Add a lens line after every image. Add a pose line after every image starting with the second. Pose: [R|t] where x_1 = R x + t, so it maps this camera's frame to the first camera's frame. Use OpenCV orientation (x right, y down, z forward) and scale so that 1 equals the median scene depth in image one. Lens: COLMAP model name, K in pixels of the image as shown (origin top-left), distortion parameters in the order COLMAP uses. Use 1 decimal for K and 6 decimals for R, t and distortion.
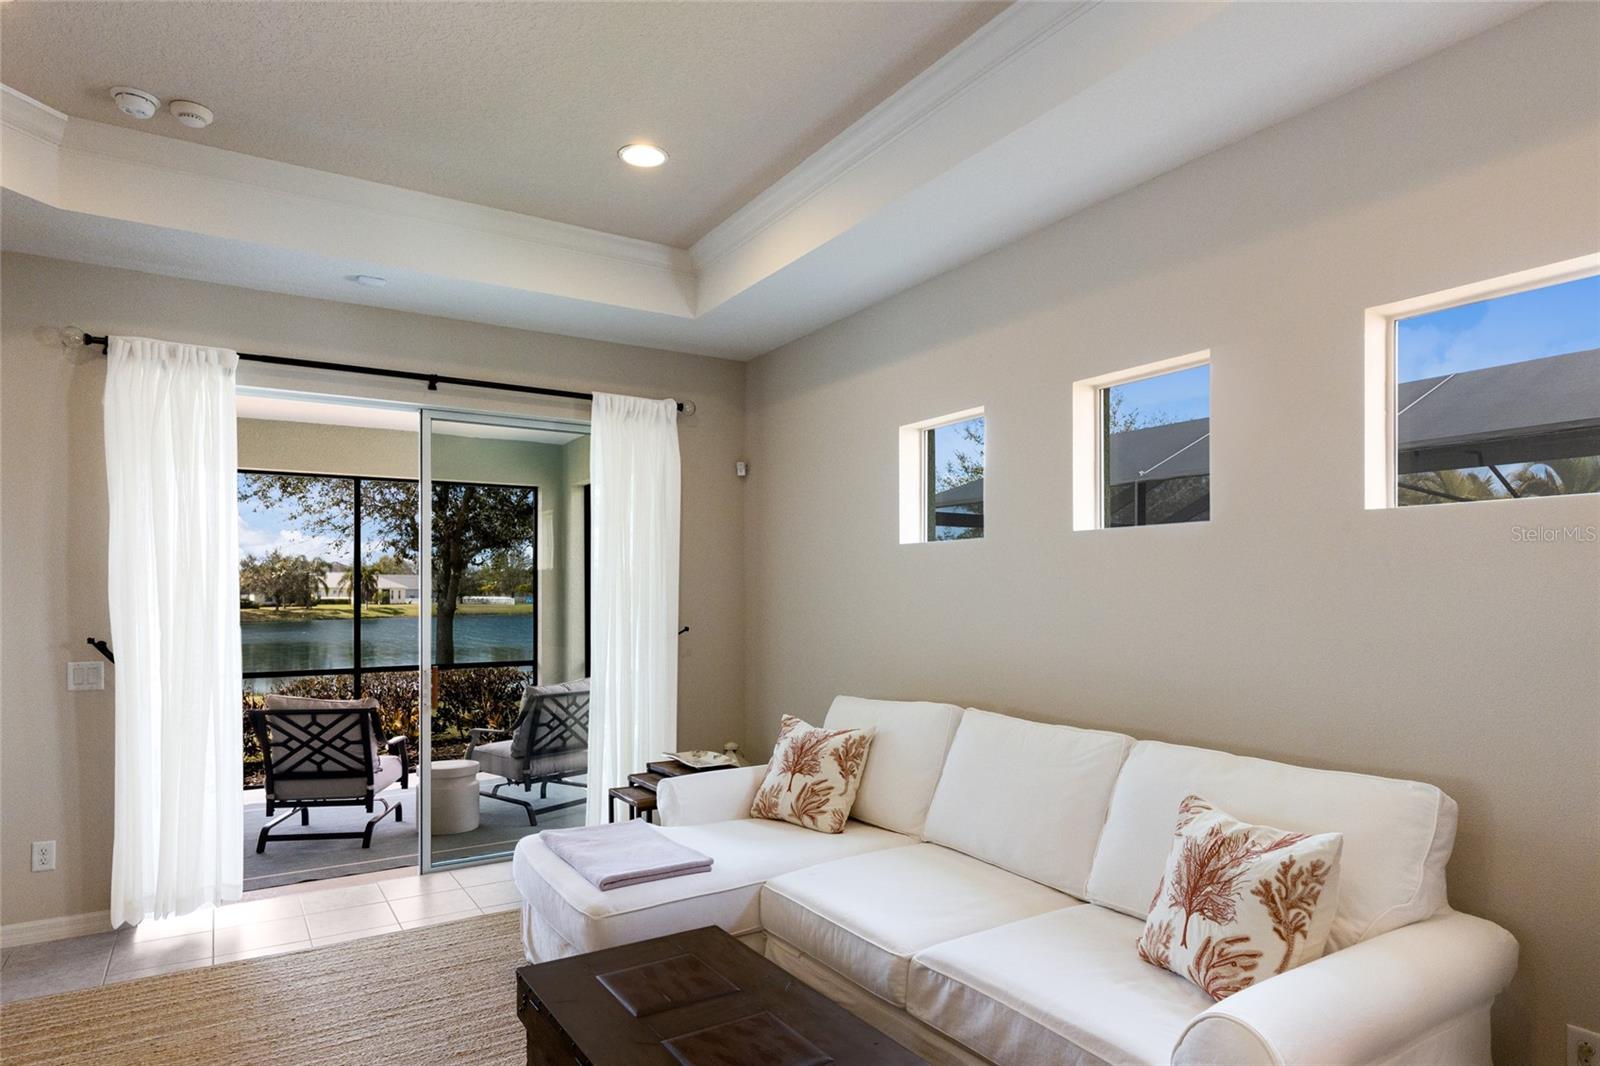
lens RADIAL K [[918.6, 0, 790.7], [0, 918.6, 585.9], [0, 0, 1]] dist [0.014795, -0.002710]
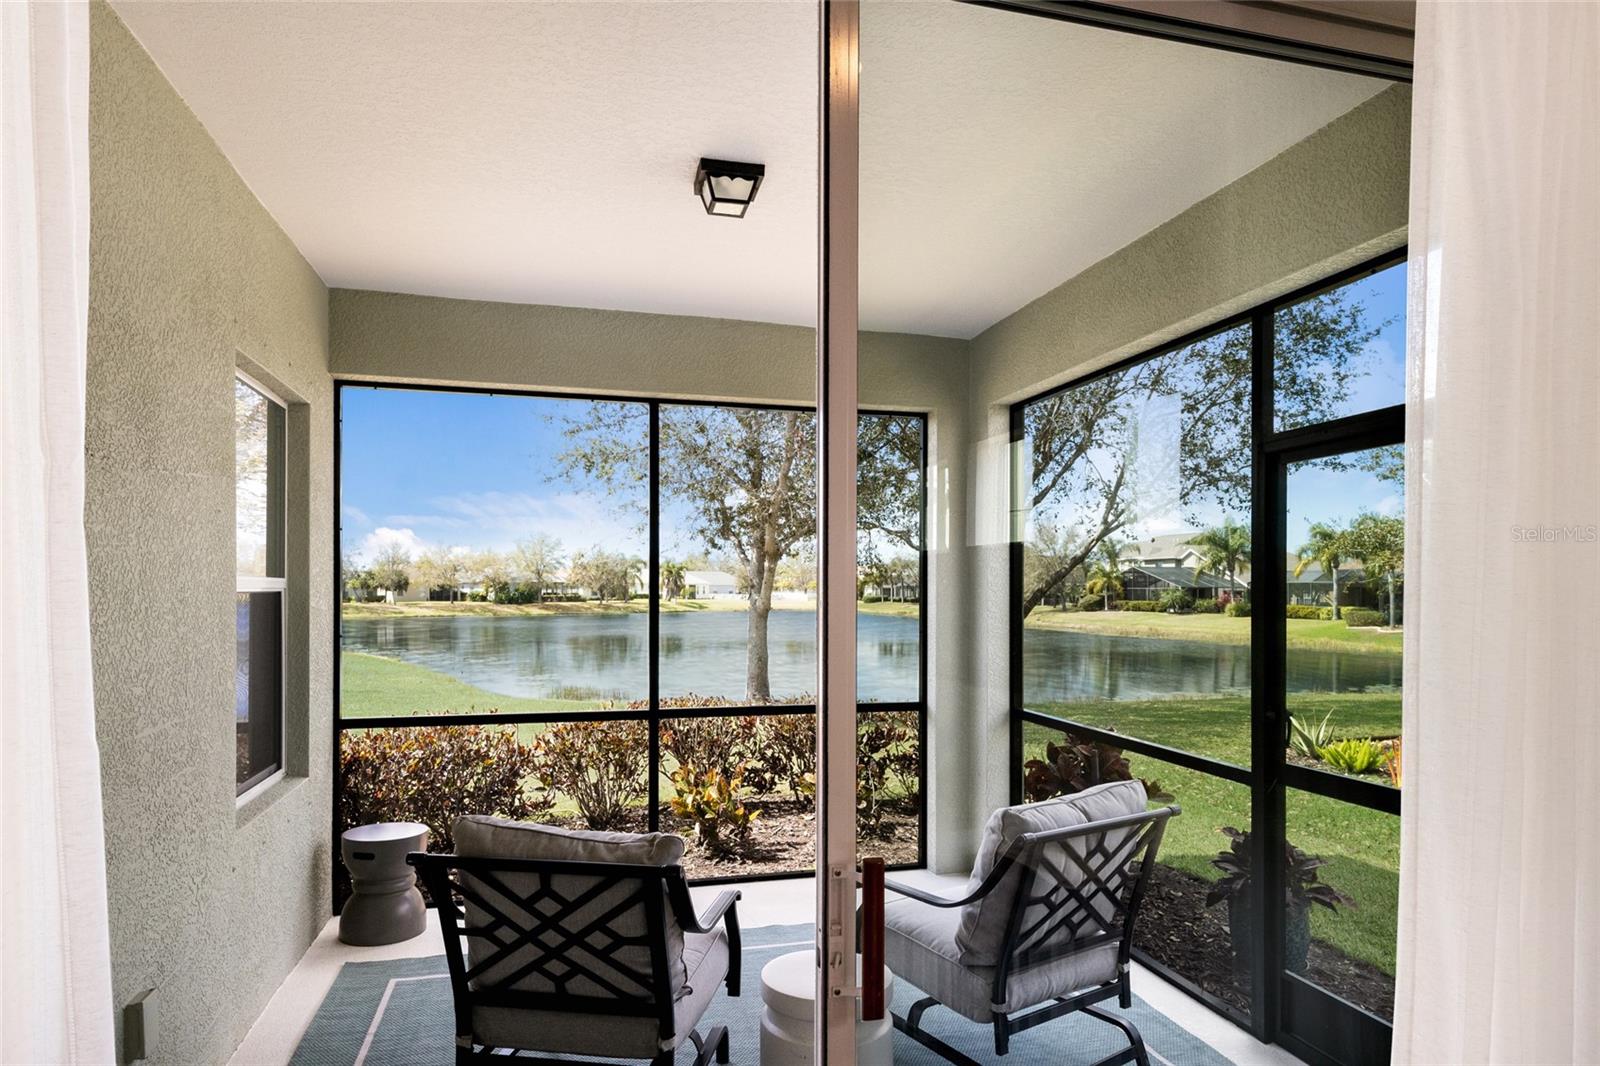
lens RADIAL K [[918.6, 0, 816.0], [0, 918.6, 594.5], [0, 0, 1]] dist [0.014795, -0.002710]
pose [[0.961144, 0.007778, -0.275936, -0.293263], [-0.004389, 0.999907, 0.012899, 0.004376], [0.276011, -0.011186, 0.961089, 0.656322]]
